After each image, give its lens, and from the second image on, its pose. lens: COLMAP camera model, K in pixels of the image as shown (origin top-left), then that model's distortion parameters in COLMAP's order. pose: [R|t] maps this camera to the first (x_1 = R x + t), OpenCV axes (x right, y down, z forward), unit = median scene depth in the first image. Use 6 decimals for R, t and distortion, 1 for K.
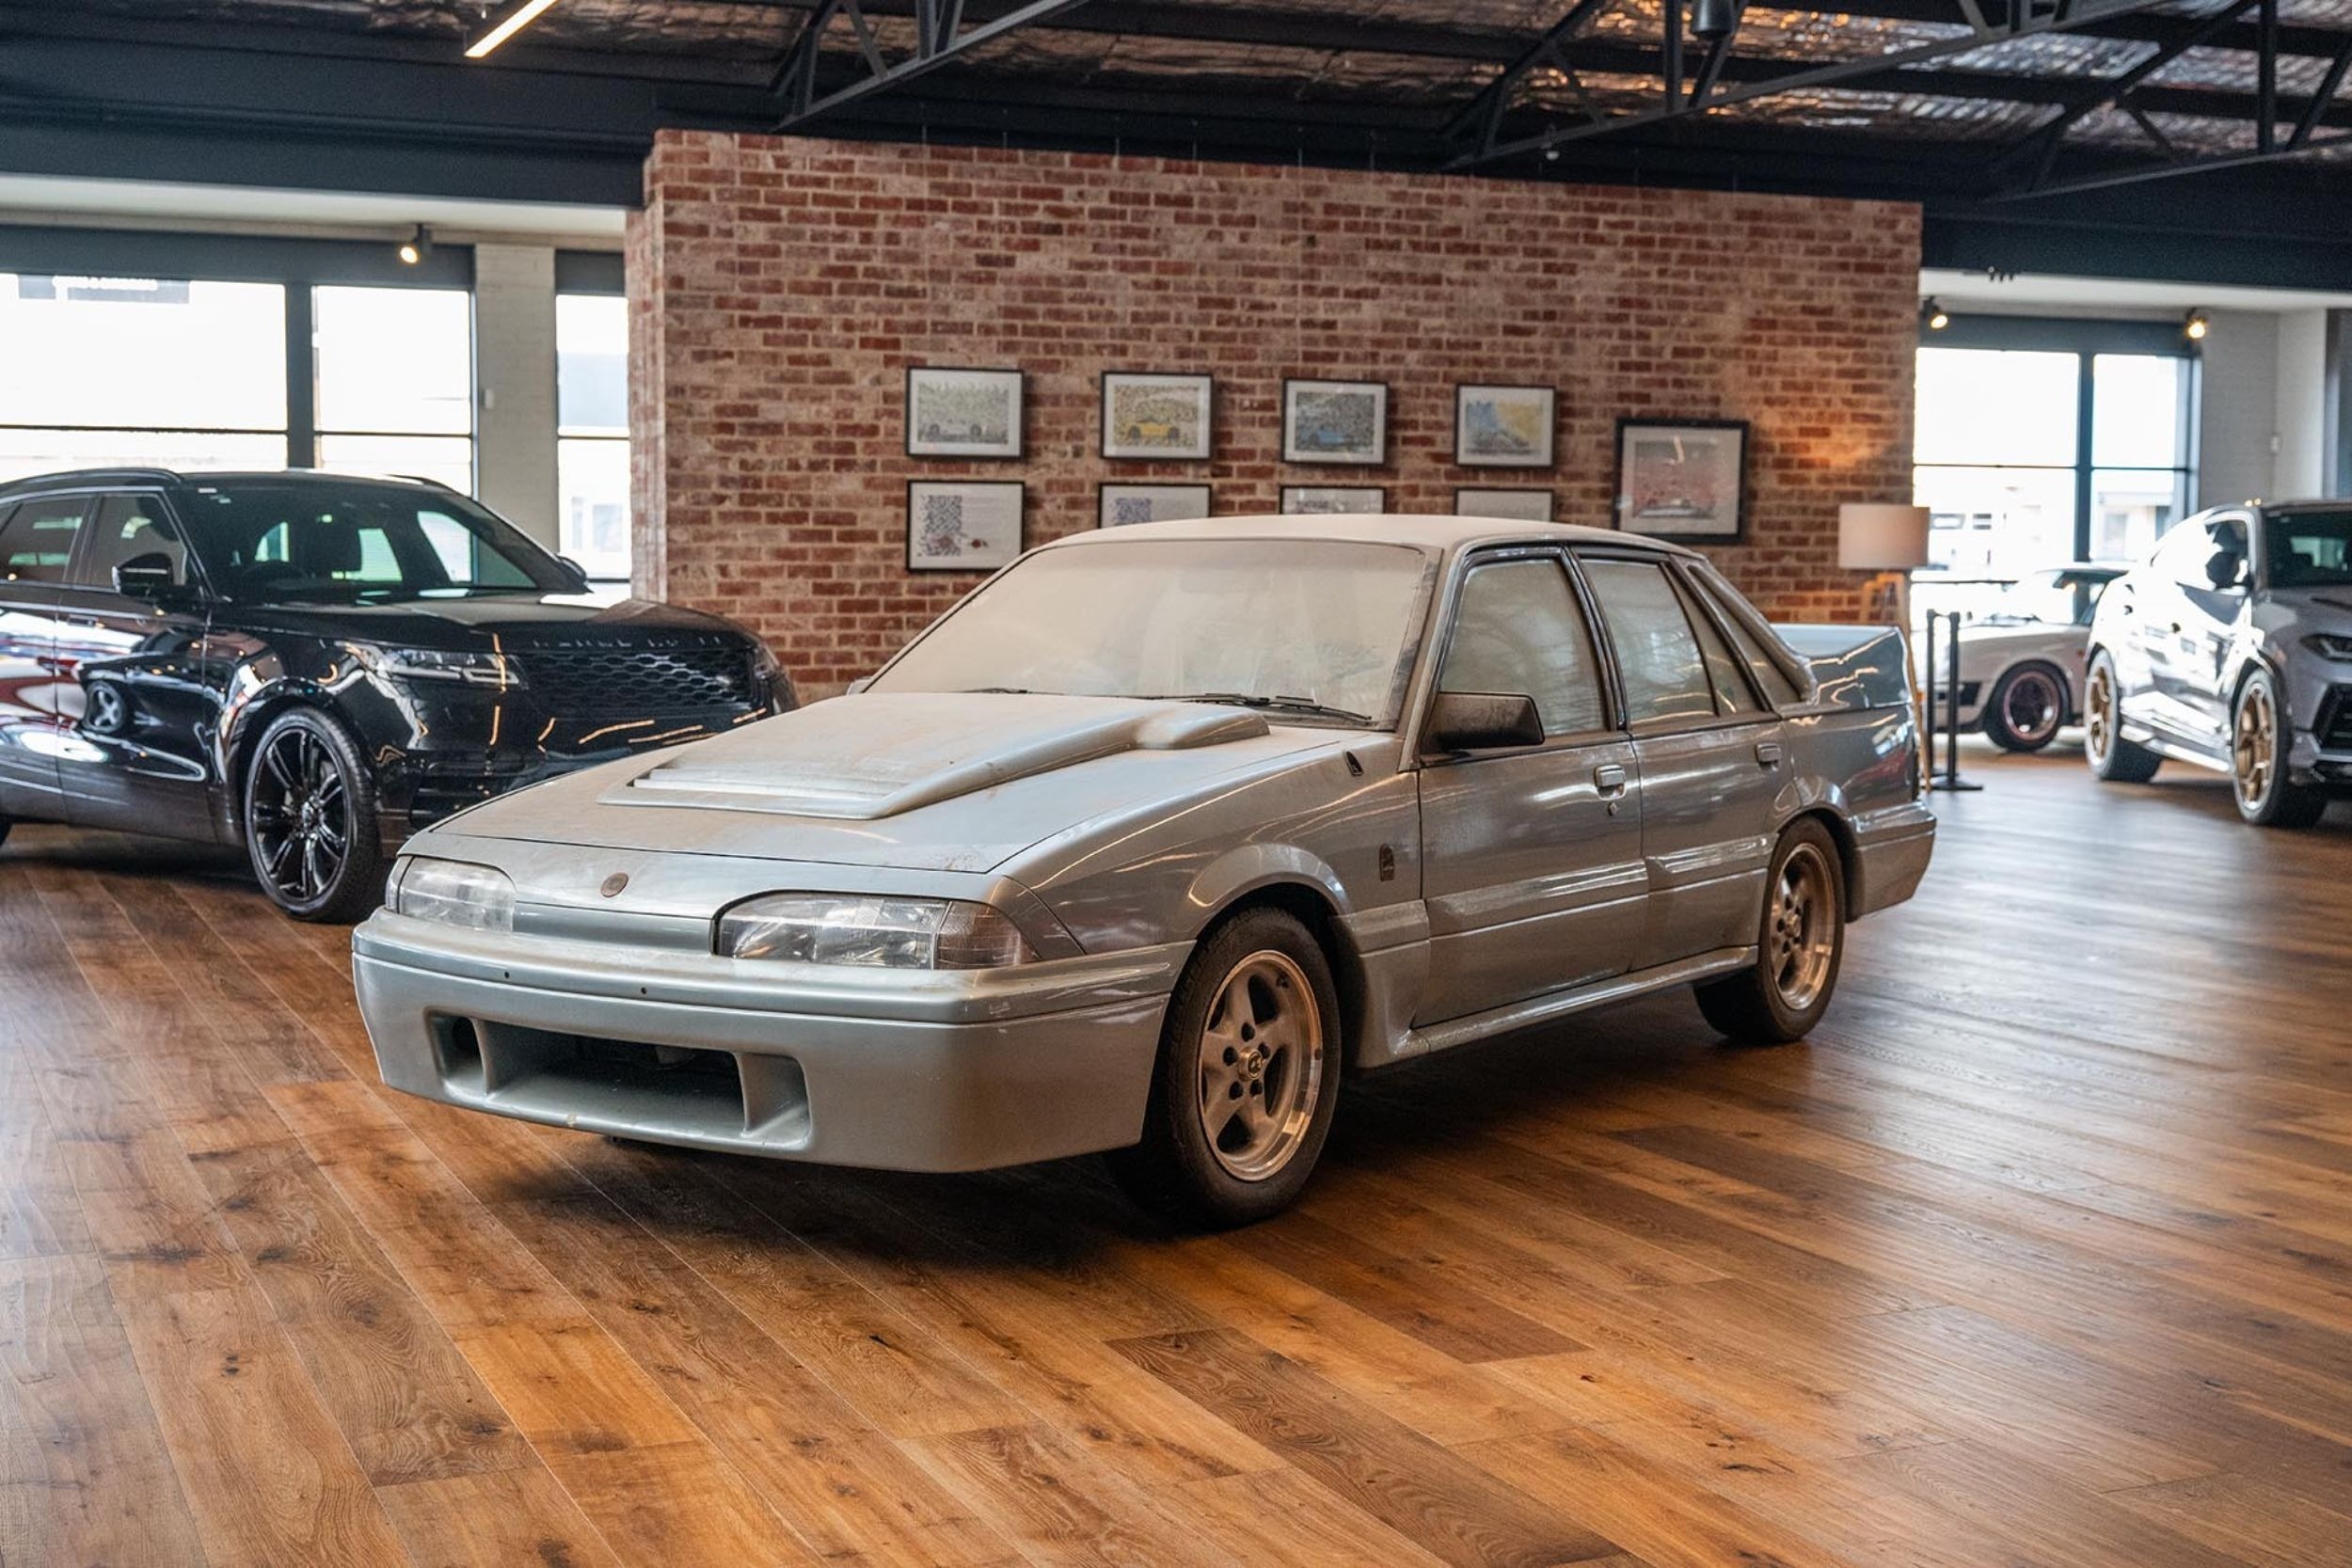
lens RADIAL K [[2979.8, 0, 1121.7], [0, 2979.8, 786.0], [0, 0, 1]] dist [-0.007900, 0.035625]
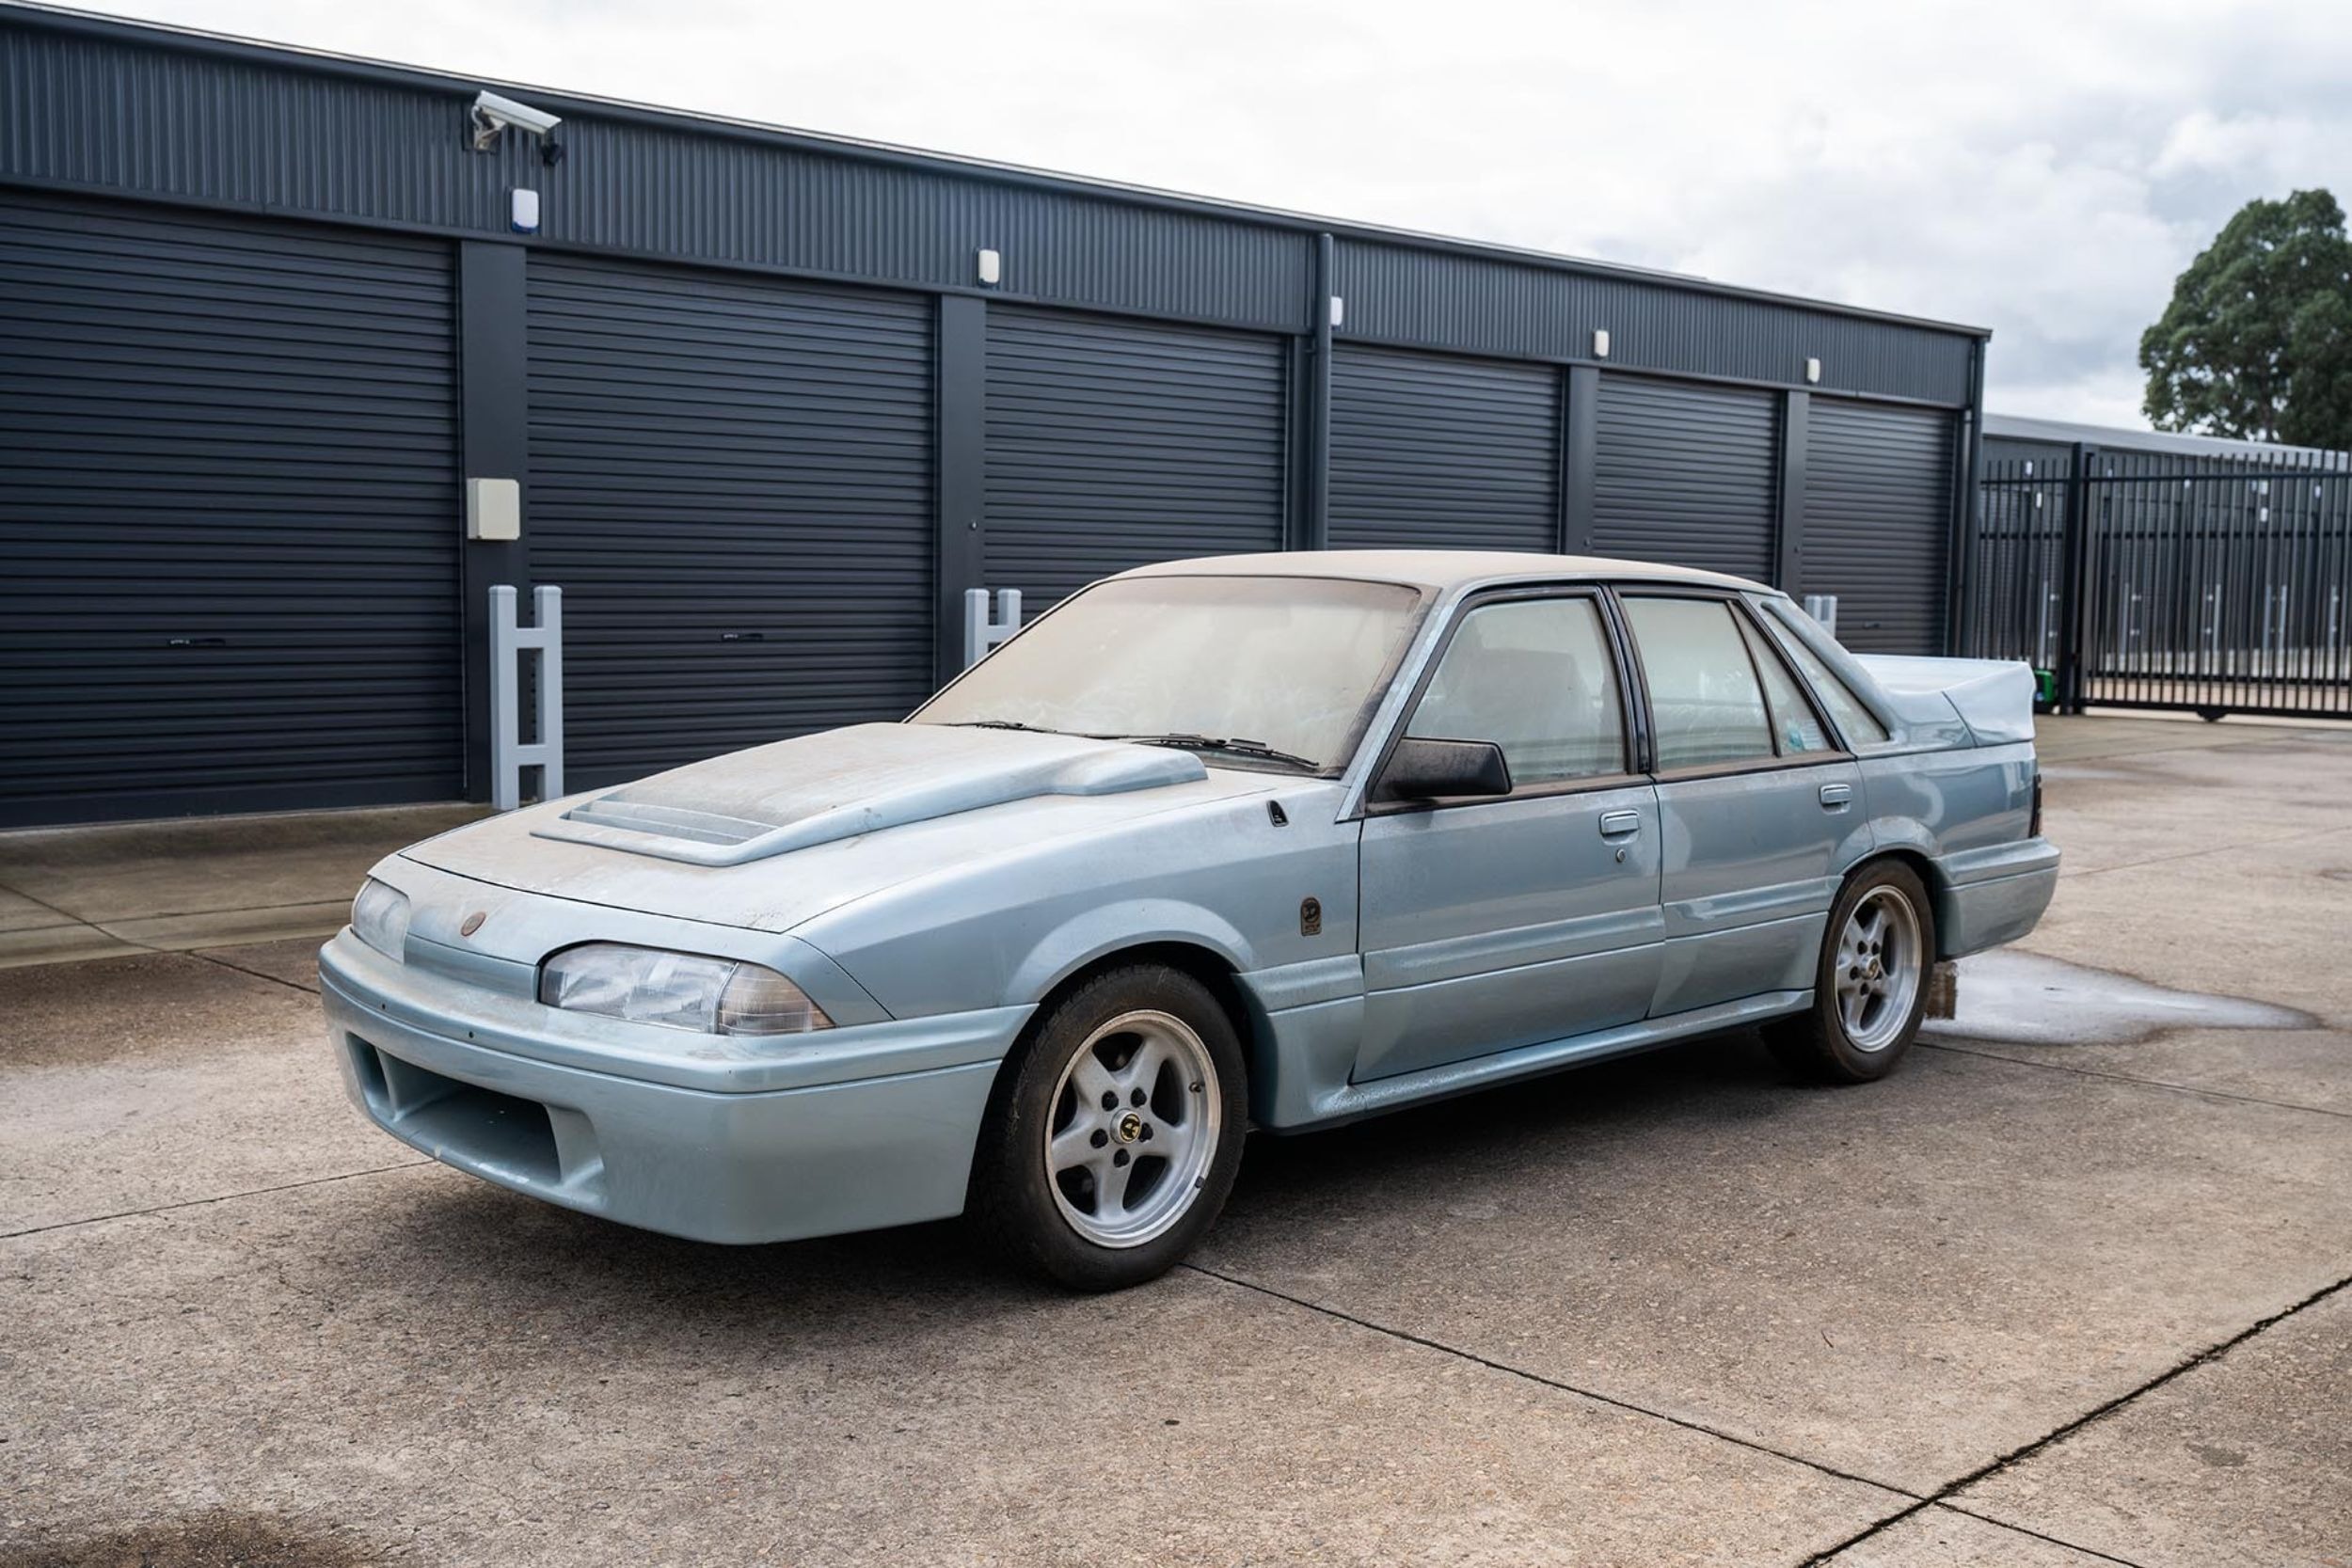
lens RADIAL K [[2339.0, 0, 1176.0], [0, 2339.0, 784.0], [0, 0, 1]] dist [-0.004241, 0.005864]
pose [[0.981041, 0.027518, -0.191839, 0.076780], [-0.023860, 0.999487, 0.021350, -0.013113], [0.192328, -0.016367, 0.981194, 0.098422]]
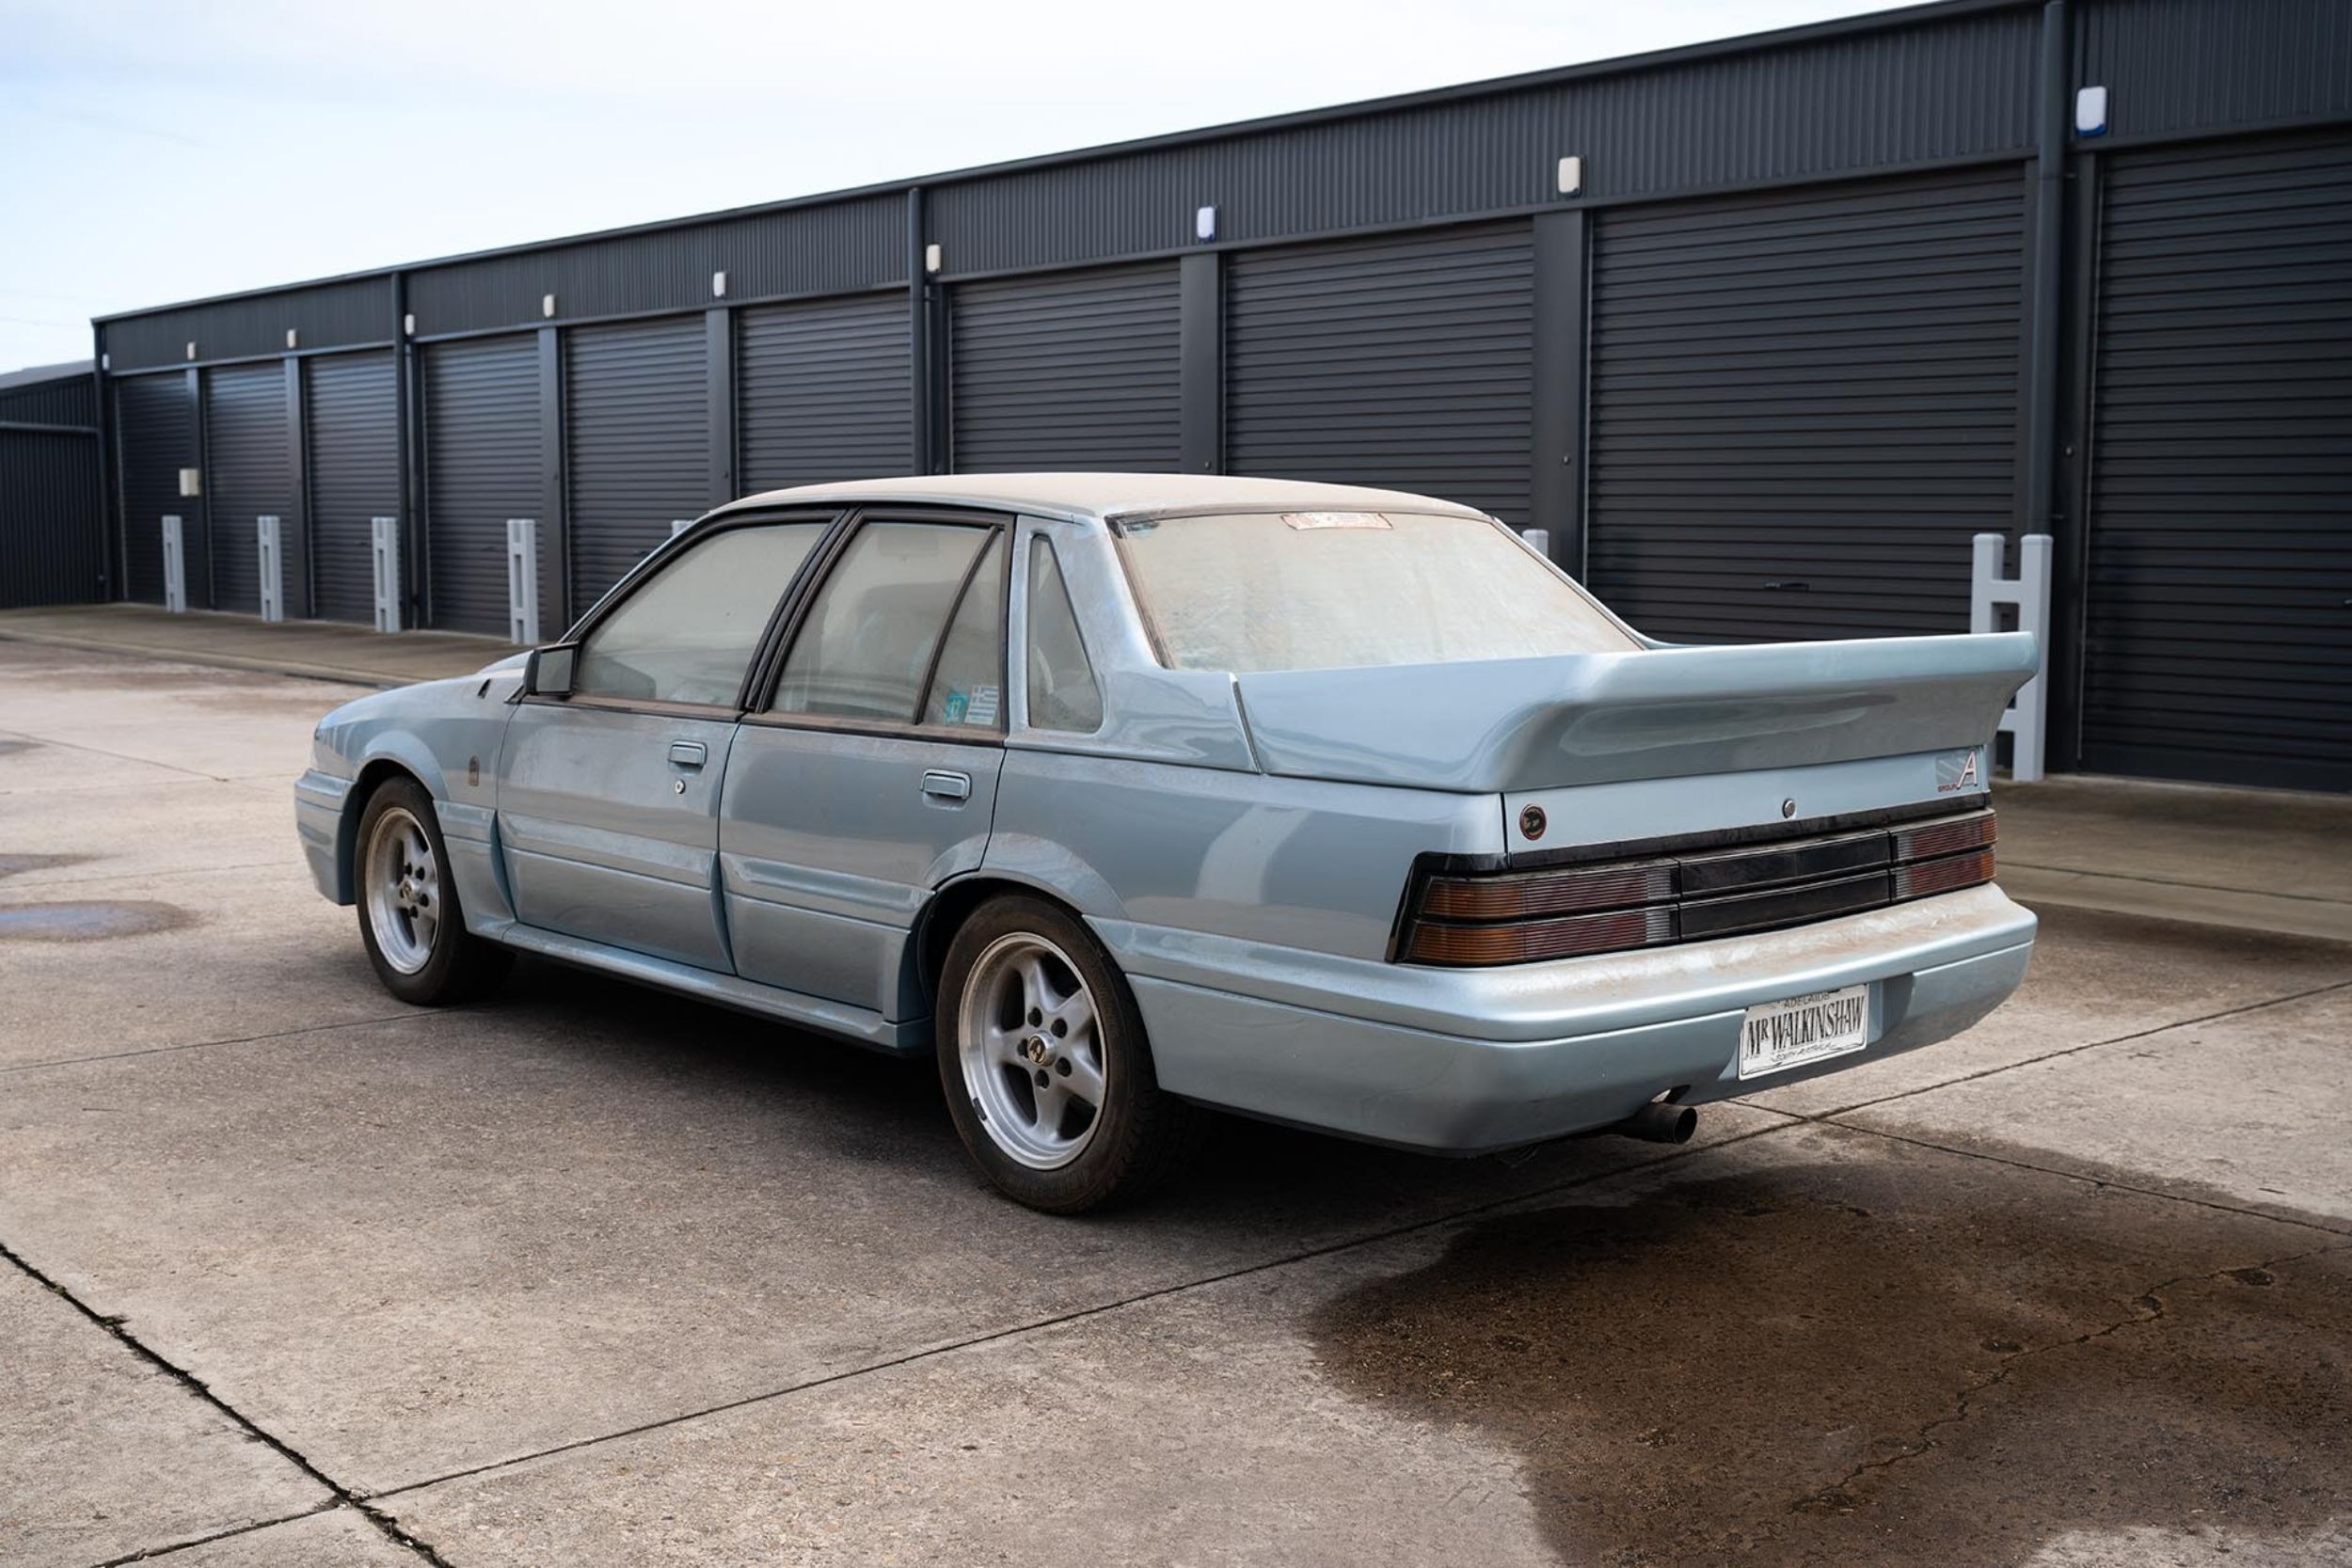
lens RADIAL K [[2498.0, 0, 1176.0], [0, 2498.0, 784.0], [0, 0, 1]] dist [-0.000498, 0.017544]
pose [[-0.228409, 0.101698, -0.968239, 0.411616], [-0.072113, 0.990030, 0.120998, -0.046247], [0.970891, 0.097460, -0.218797, 0.606322]]
